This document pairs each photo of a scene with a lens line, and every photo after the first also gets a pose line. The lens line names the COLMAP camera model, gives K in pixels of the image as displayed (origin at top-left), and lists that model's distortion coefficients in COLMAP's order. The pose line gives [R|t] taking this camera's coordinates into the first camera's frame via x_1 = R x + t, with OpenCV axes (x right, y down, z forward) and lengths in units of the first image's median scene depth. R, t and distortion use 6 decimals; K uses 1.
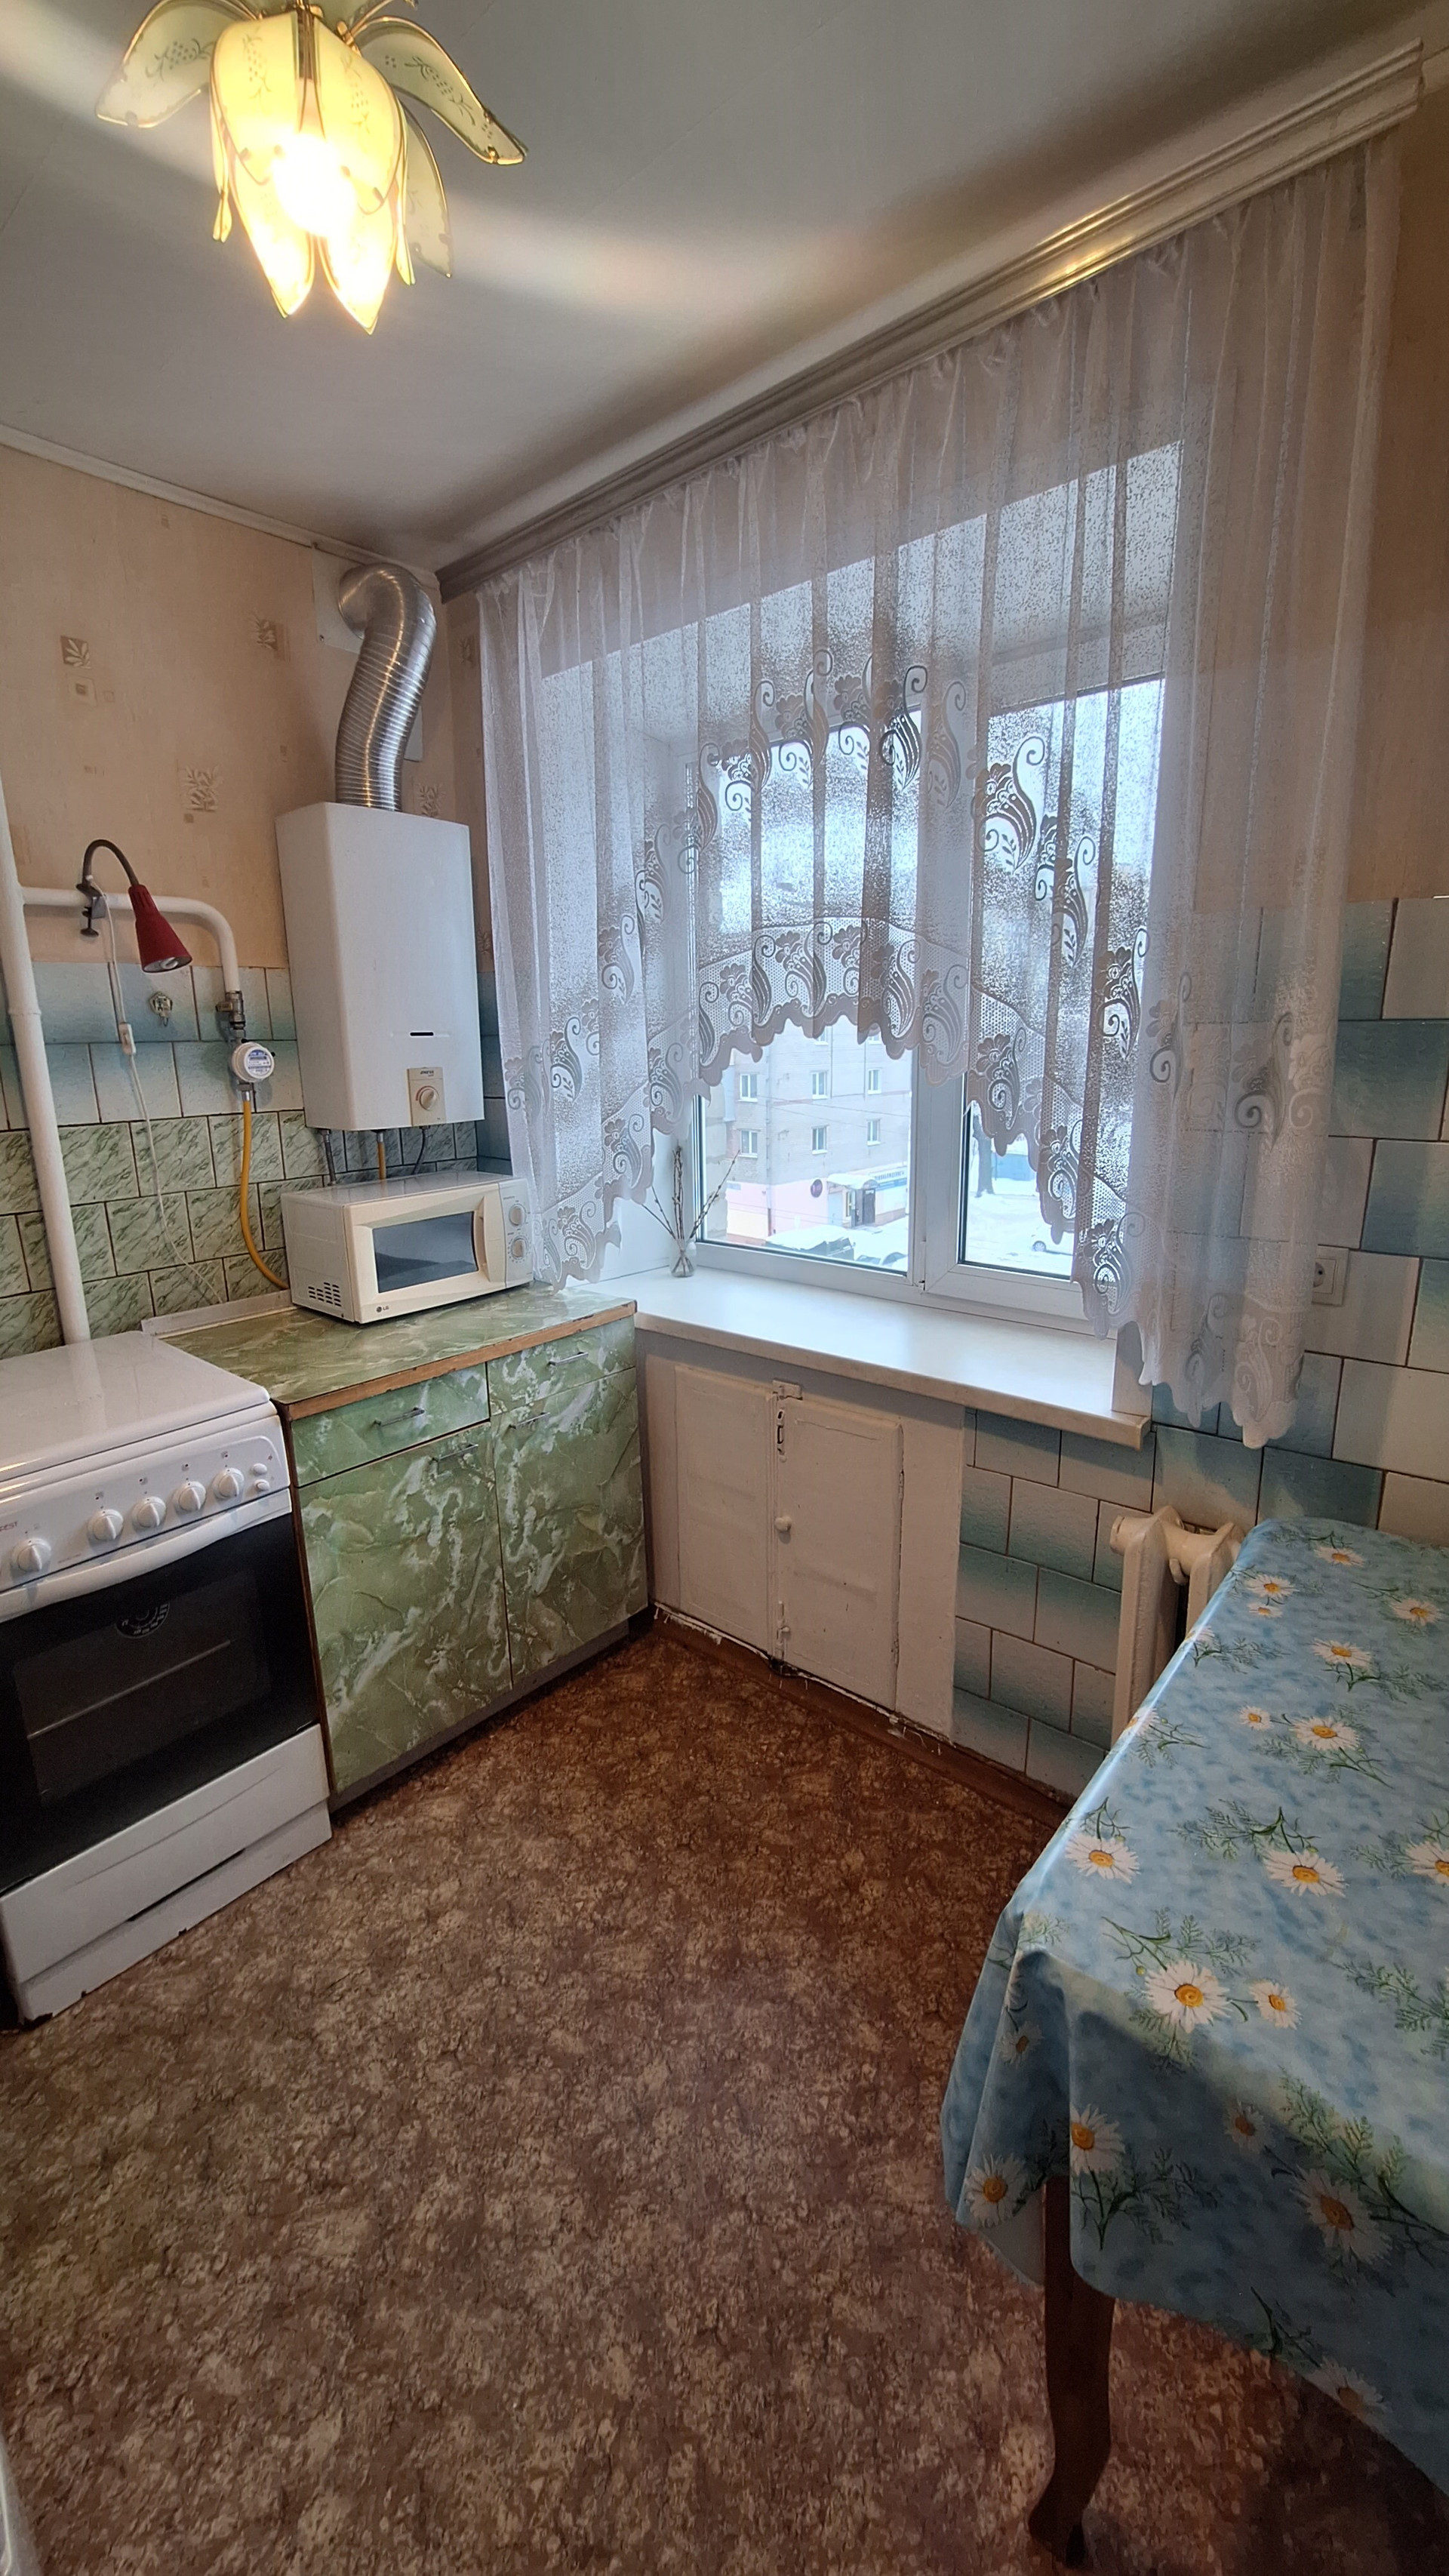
lens RADIAL K [[1025.8, 0, 709.3], [0, 1025.8, 1265.5], [0, 0, 1]] dist [-0.003276, 0.001440]
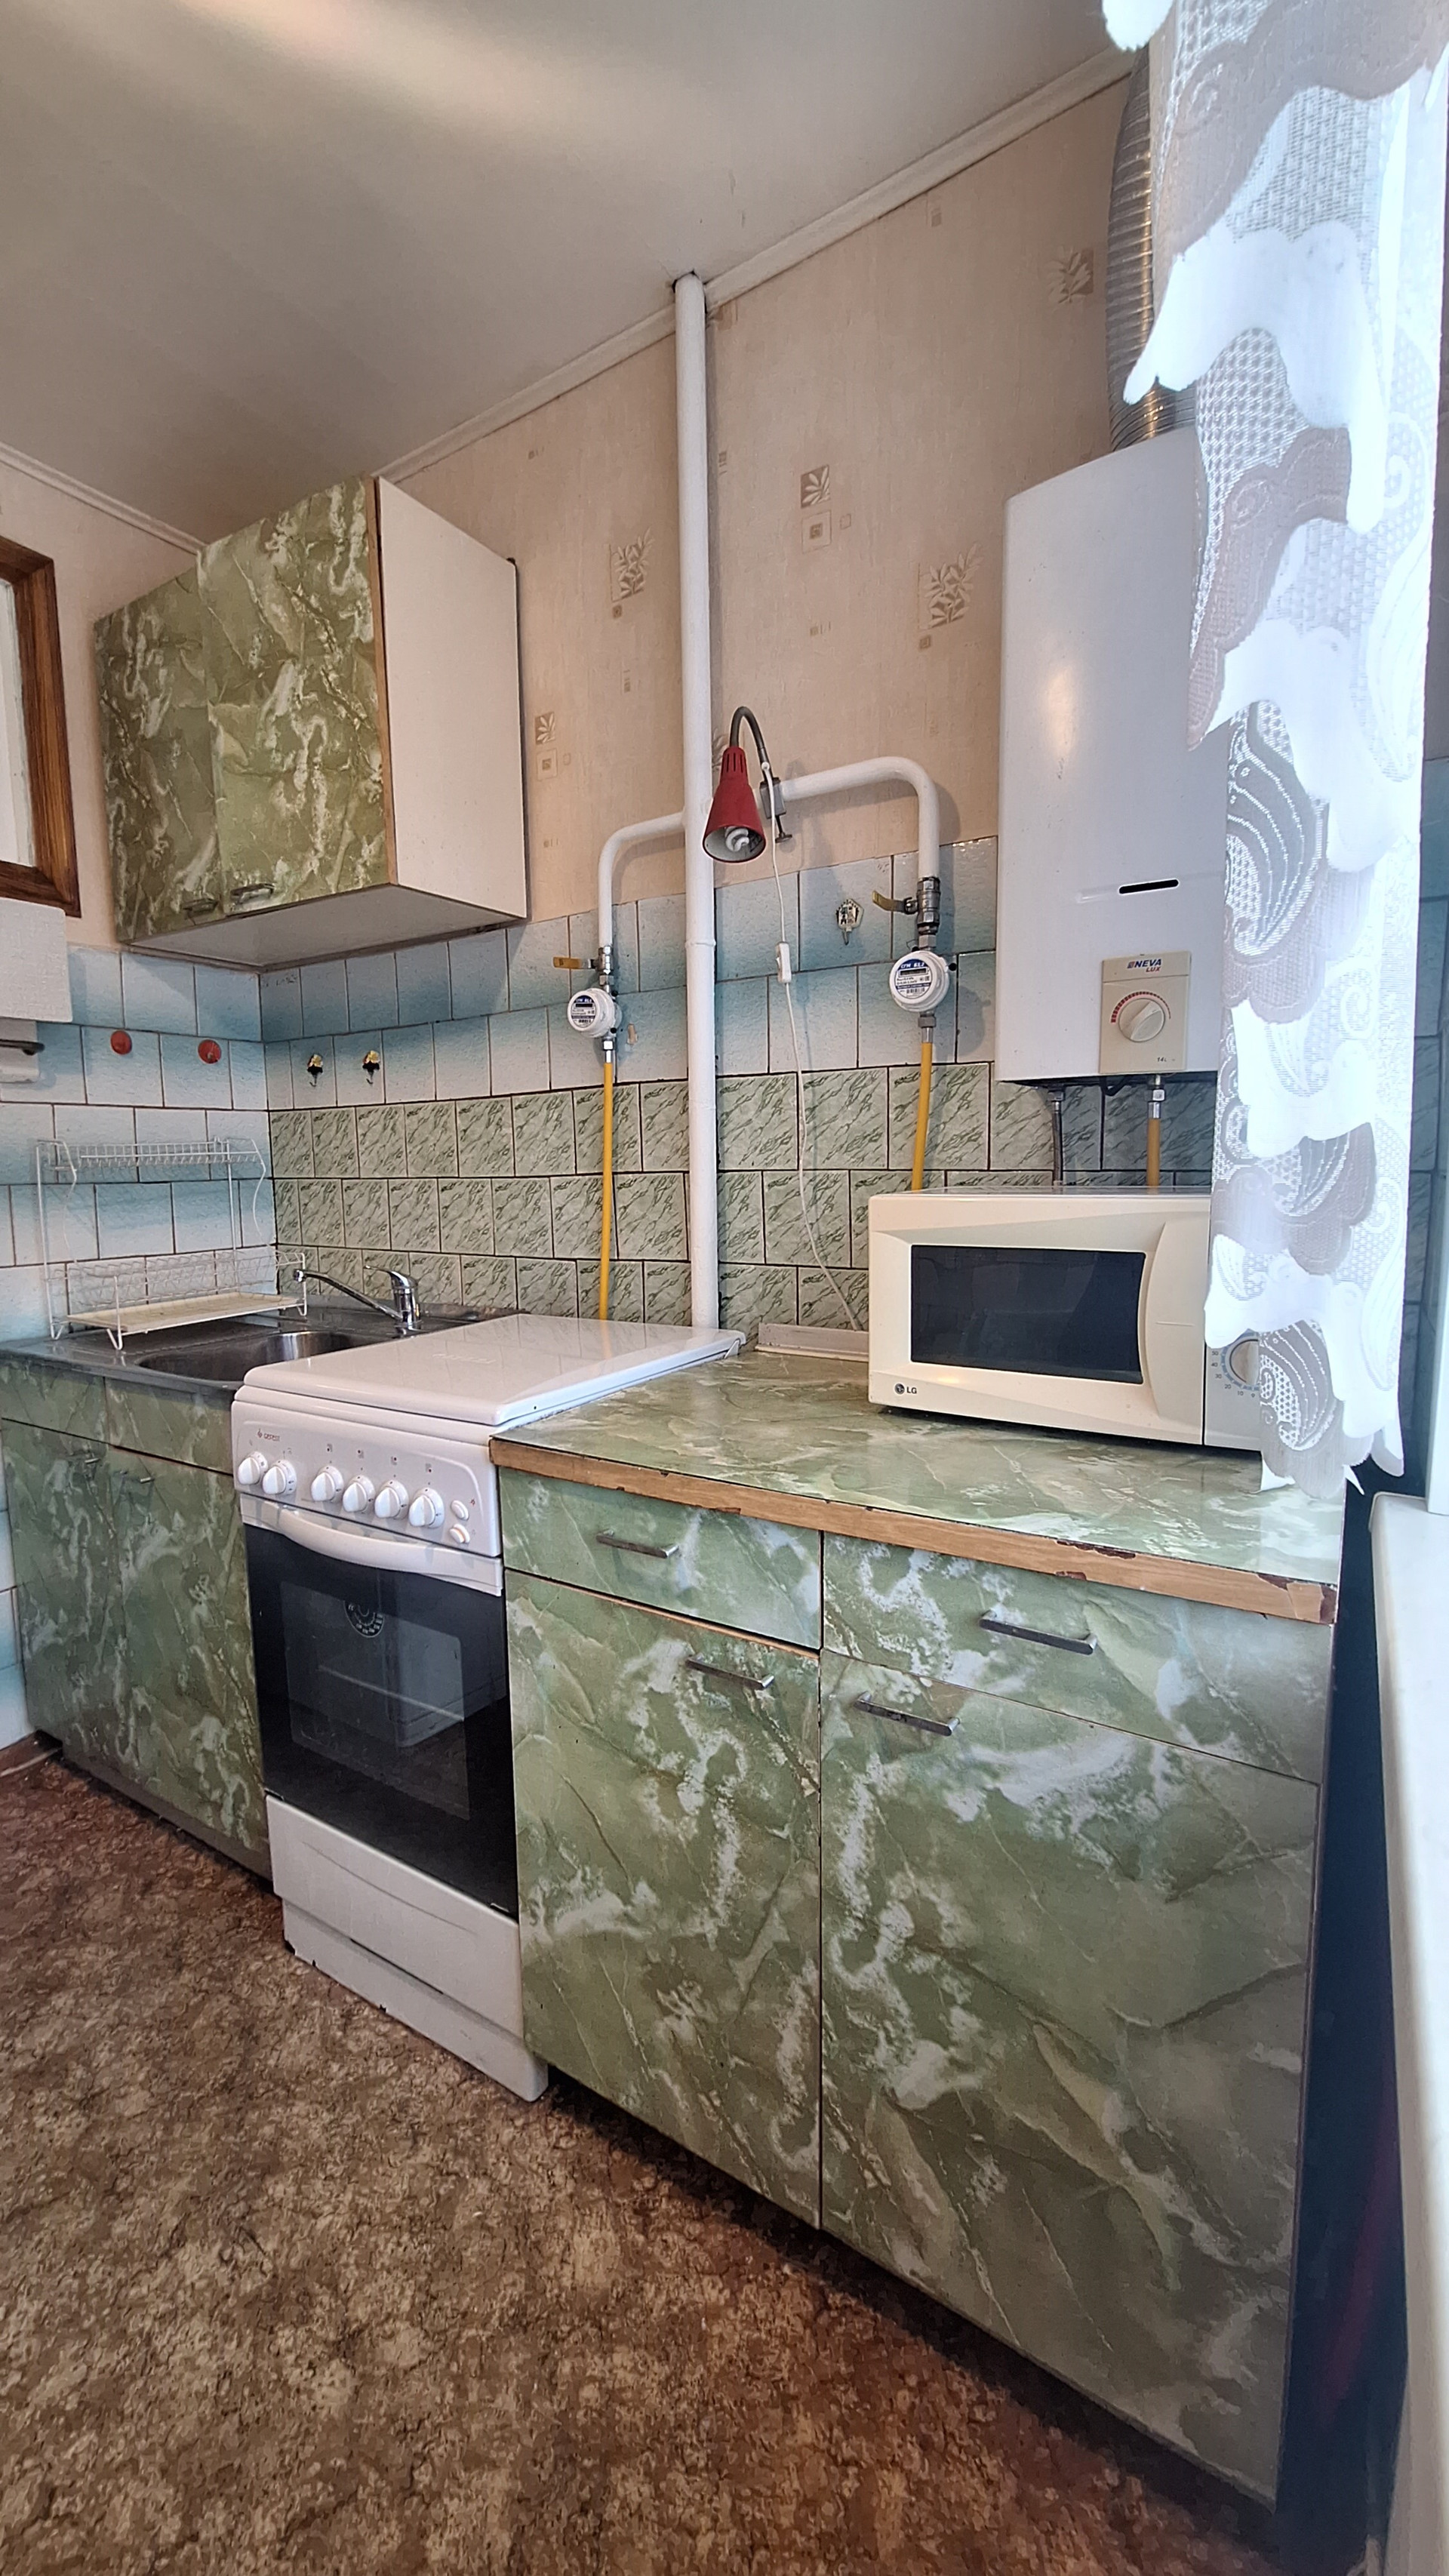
lens RADIAL K [[1035.6, 0, 709.7], [0, 1035.6, 1266.0], [0, 0, 1]] dist [-0.016065, 0.007118]
pose [[0.150152, 0.127930, -0.980351, 0.218420], [-0.206748, 0.973732, 0.095400, -0.057500], [0.966804, 0.188362, 0.172657, 0.822863]]
